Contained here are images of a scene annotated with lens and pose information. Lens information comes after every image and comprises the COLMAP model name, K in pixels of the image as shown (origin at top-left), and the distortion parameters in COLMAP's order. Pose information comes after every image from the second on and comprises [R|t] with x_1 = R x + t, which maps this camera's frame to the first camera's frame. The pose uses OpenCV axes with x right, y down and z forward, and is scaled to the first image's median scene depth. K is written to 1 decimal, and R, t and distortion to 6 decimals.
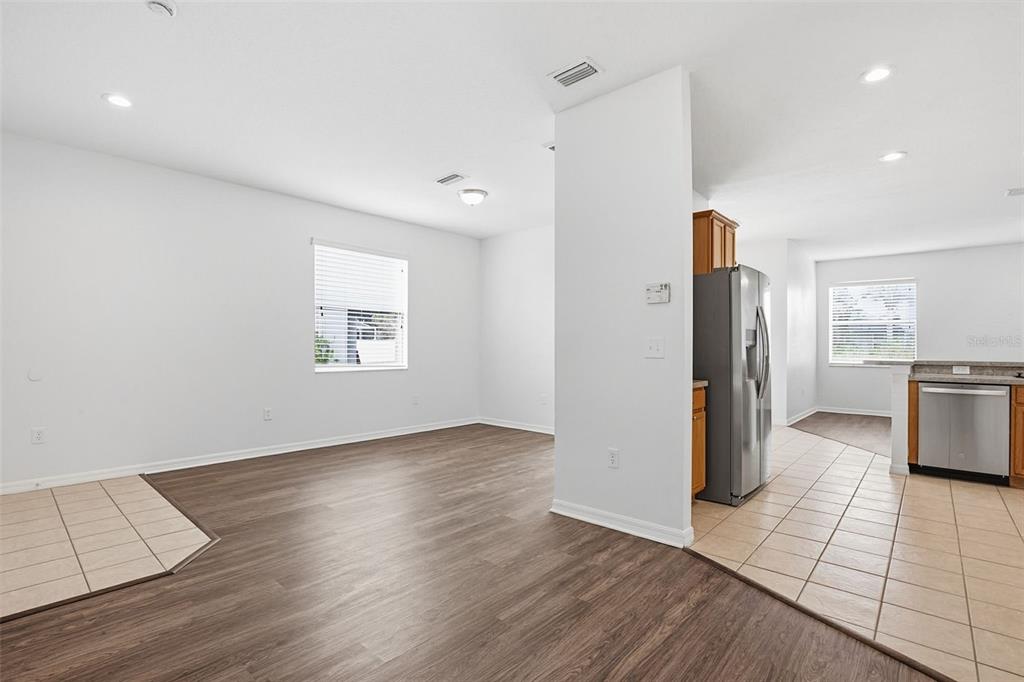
lens RADIAL K [[479.4, 0, 515.4], [0, 479.4, 344.6], [0, 0, 1]] dist [-0.036748, 0.008247]
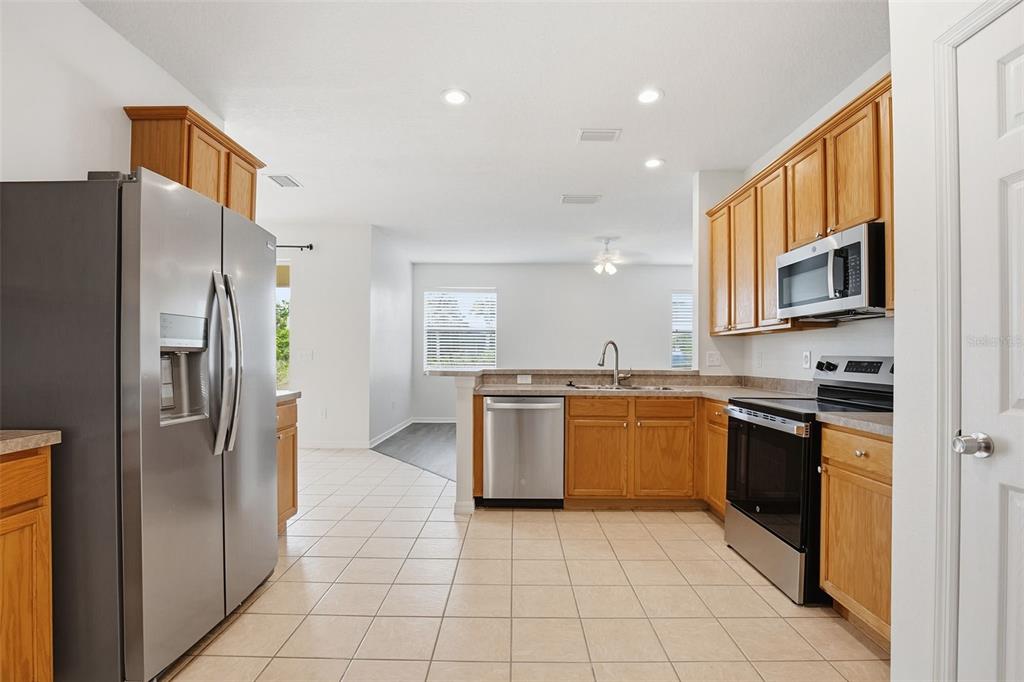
lens RADIAL K [[471.9, 0, 514.6], [0, 471.9, 351.3], [0, 0, 1]] dist [-0.029840, 0.001076]
pose [[0.748663, 0.005800, 0.662926, 0.390849], [-0.003648, 0.999983, -0.004629, 0.005502], [-0.662941, 0.001047, 0.748671, 0.382949]]
